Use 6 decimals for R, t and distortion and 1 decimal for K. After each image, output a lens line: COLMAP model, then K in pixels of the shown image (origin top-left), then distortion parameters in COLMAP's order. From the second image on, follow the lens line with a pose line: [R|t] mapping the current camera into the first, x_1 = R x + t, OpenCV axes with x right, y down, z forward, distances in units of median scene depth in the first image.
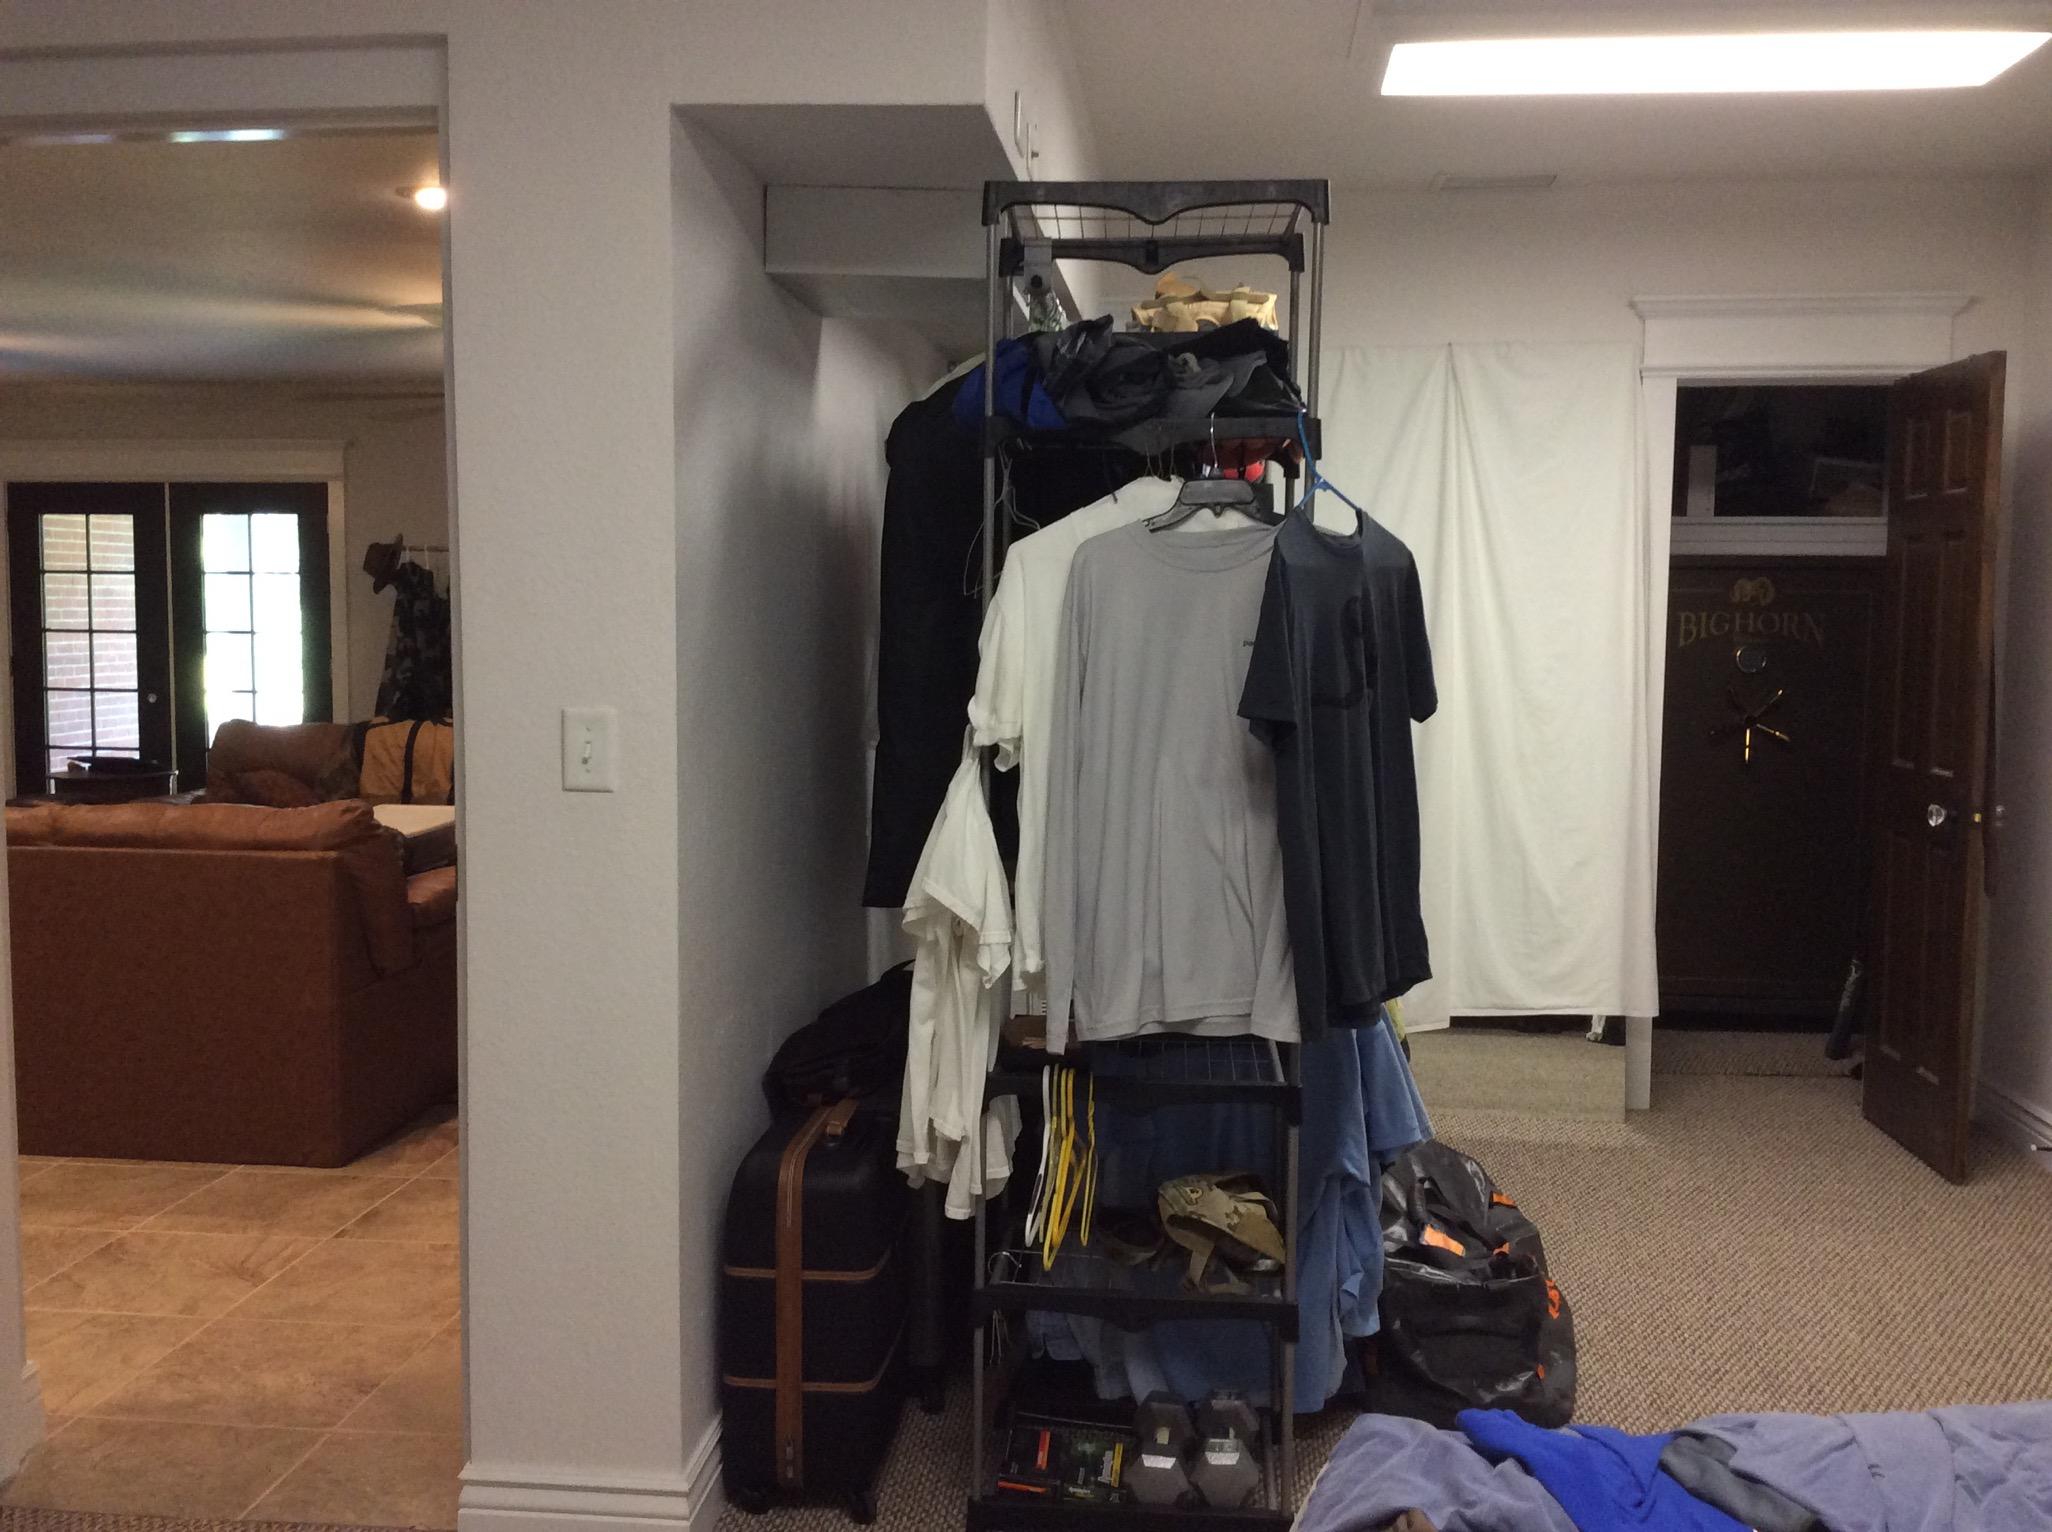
lens RADIAL K [[1893.7, 0, 1014.9], [0, 1893.7, 764.8], [0, 0, 1]] dist [0.128493, -0.260667]
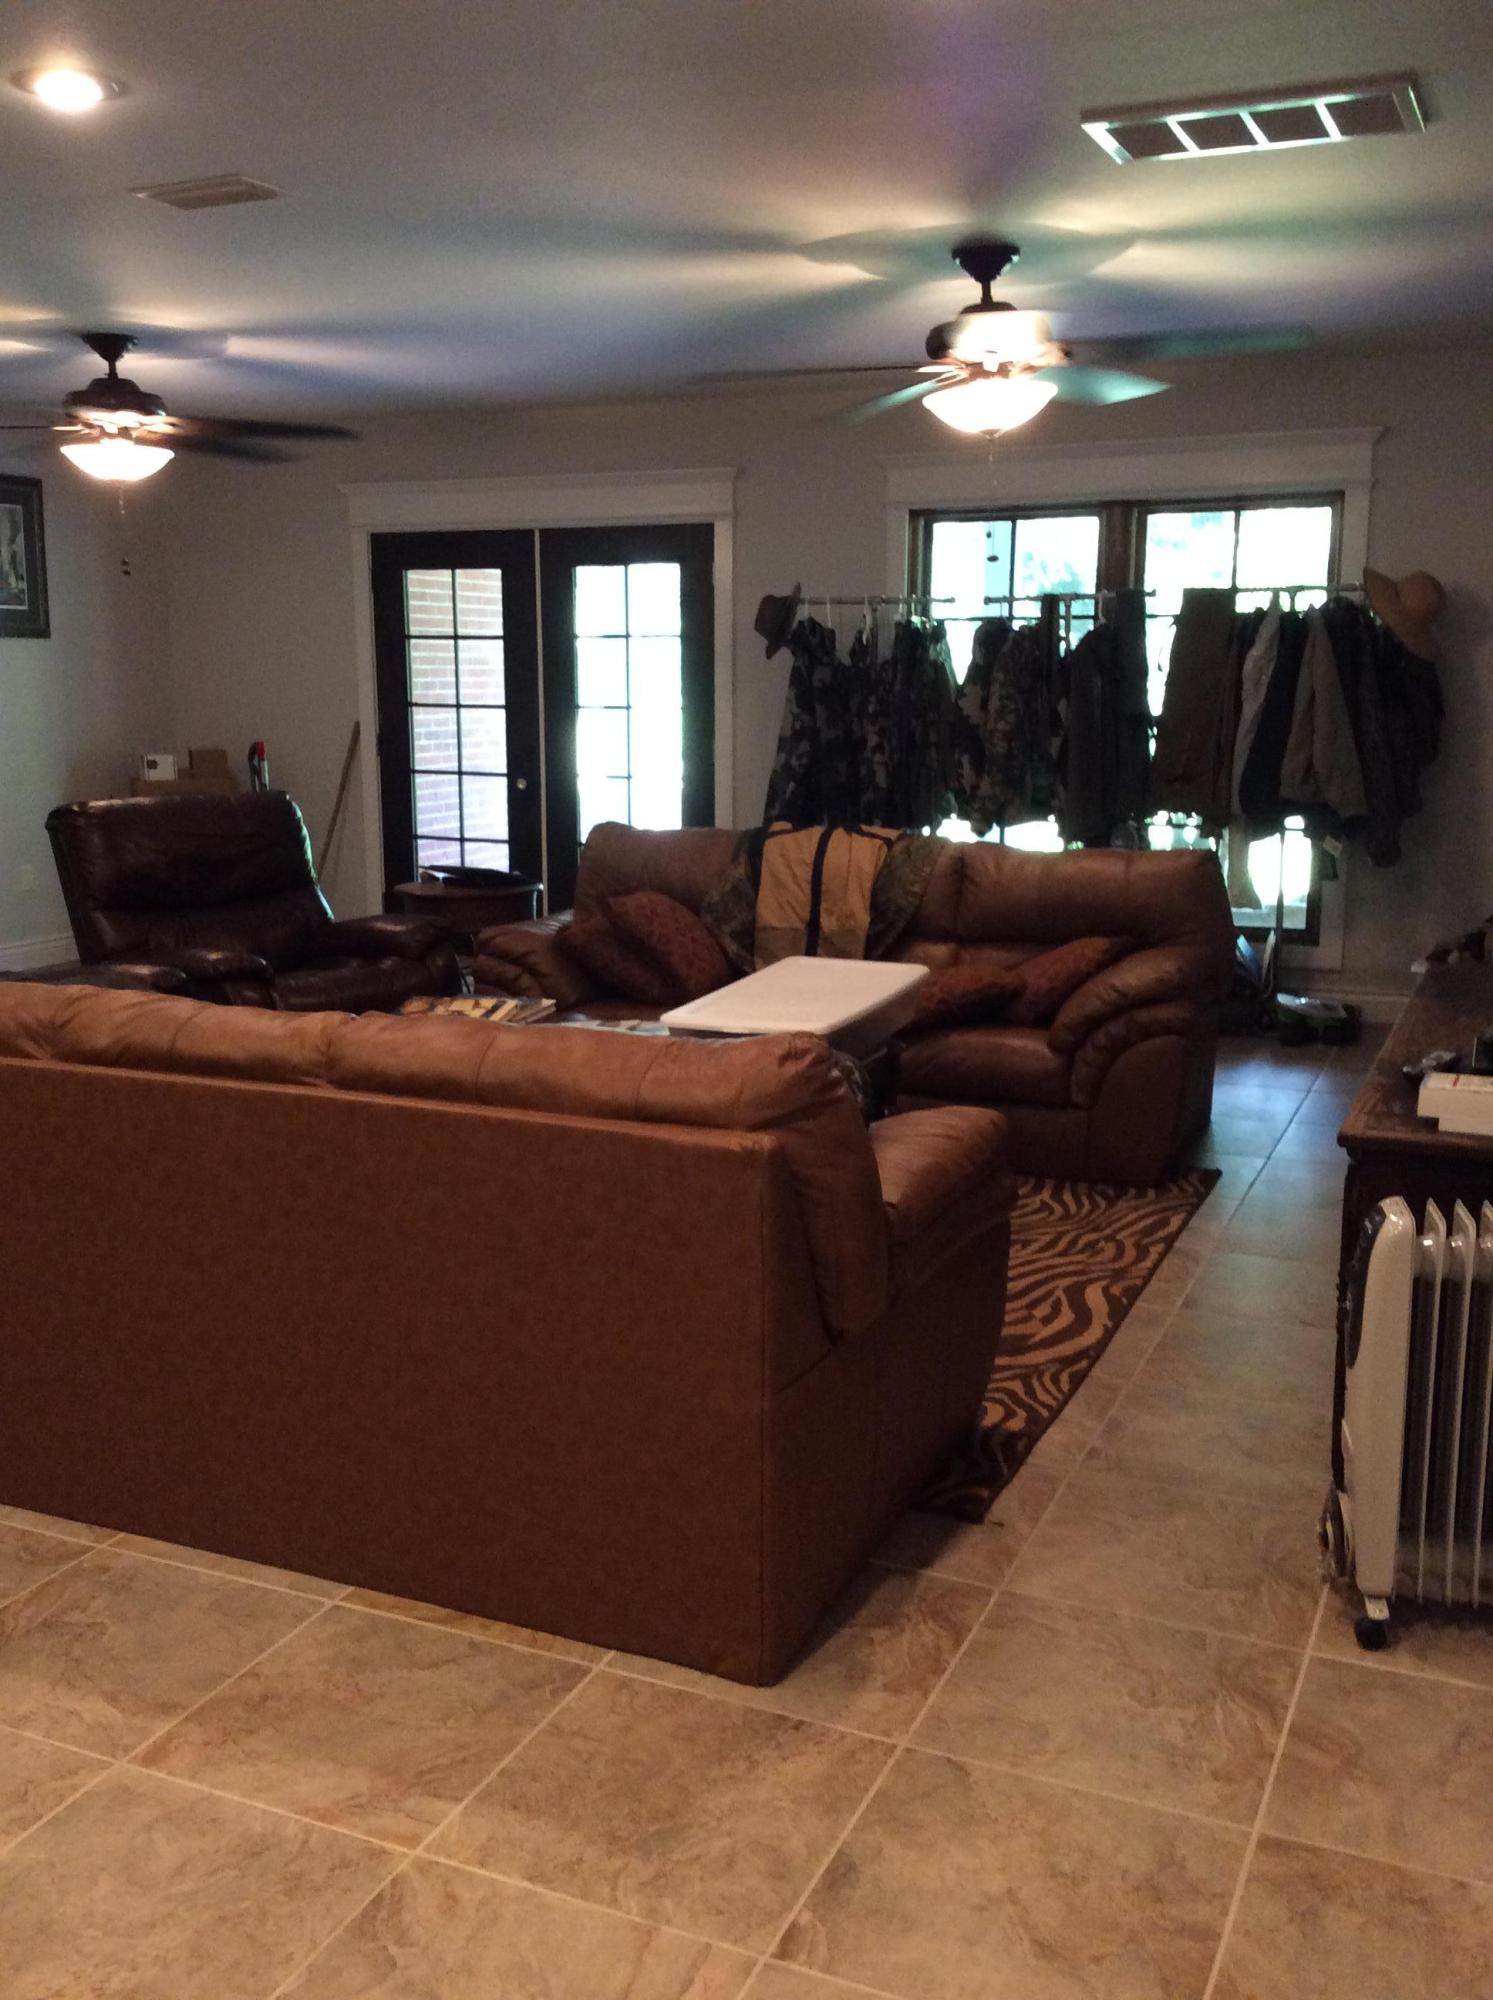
lens RADIAL K [[1845.7, 0, 746.3], [0, 1845.7, 1014.5], [0, 0, 1]] dist [0.128493, -0.260667]
pose [[0.951502, 0.047884, -0.303894, -0.115973], [-0.016844, 0.994439, 0.103955, -0.025276], [0.307182, -0.093794, 0.947017, 0.286649]]
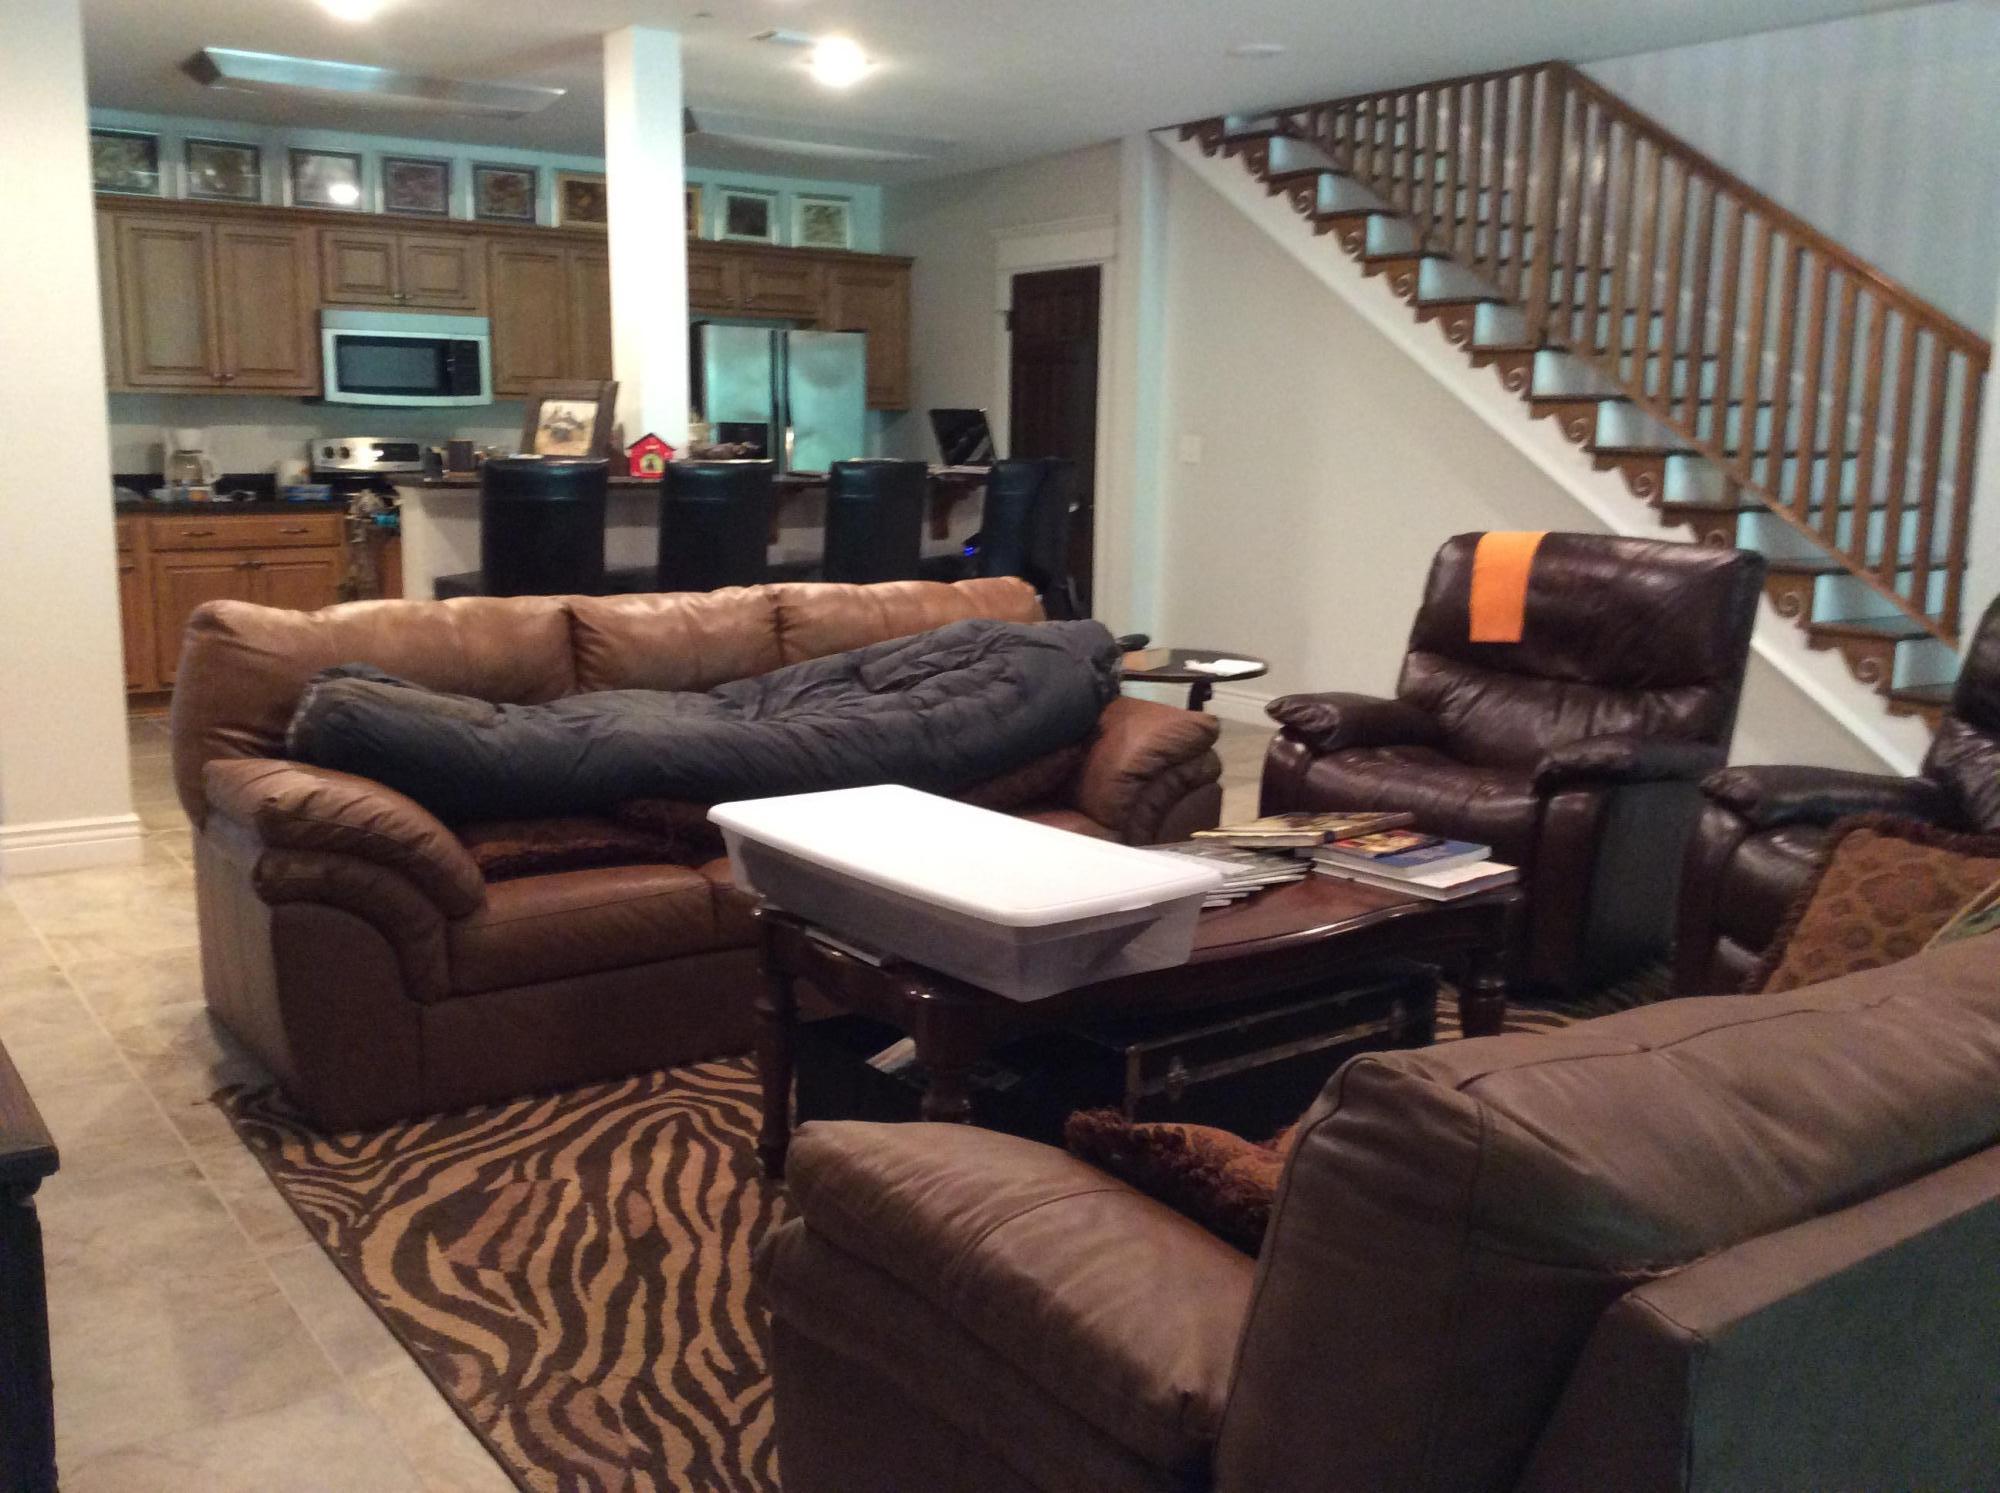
lens RADIAL K [[1818.1, 0, 997.7], [0, 1818.1, 744.9], [0, 0, 1]] dist [0.155139, -0.342575]
pose [[-0.748017, 0.092839, -0.657155, -0.044780], [-0.084321, 0.968849, 0.232854, -0.076685], [0.658302, 0.229590, -0.716887, 1.047151]]
